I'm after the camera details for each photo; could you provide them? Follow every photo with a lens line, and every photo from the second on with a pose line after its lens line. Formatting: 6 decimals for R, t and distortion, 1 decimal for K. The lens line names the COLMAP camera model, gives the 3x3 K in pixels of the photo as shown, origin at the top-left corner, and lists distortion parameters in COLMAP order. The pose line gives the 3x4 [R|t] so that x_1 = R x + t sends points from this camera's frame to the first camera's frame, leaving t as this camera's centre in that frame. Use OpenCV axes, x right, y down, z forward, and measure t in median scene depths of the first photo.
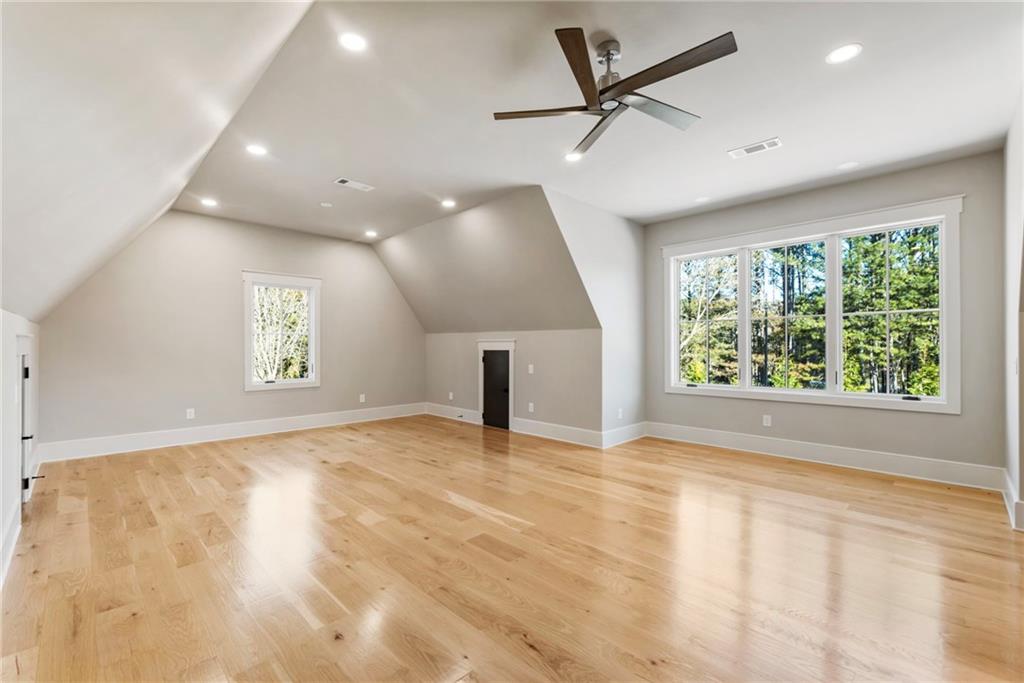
lens RADIAL K [[437.5, 0, 510.8], [0, 437.5, 343.0], [0, 0, 1]] dist [-0.002159, -0.000120]
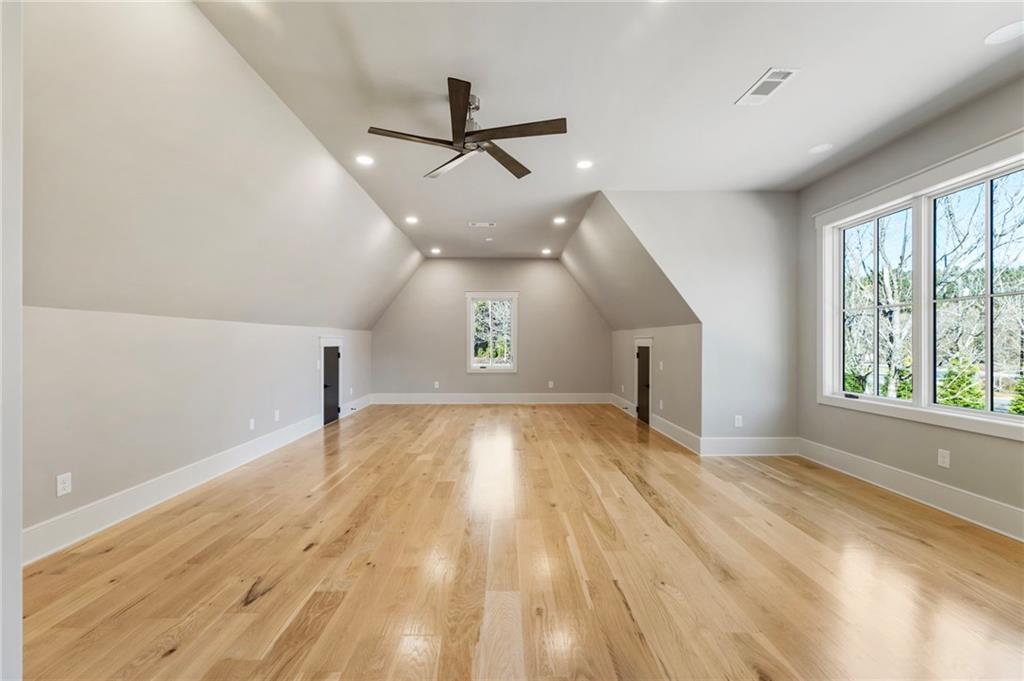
lens RADIAL K [[411.4, 0, 510.8], [0, 411.4, 342.0], [0, 0, 1]] dist [-0.003801, 0.000088]
pose [[0.721327, -0.000234, -0.692595, 0.433272], [0.005592, 0.999969, 0.005486, -0.001179], [0.692572, -0.007830, 0.721306, 0.094448]]
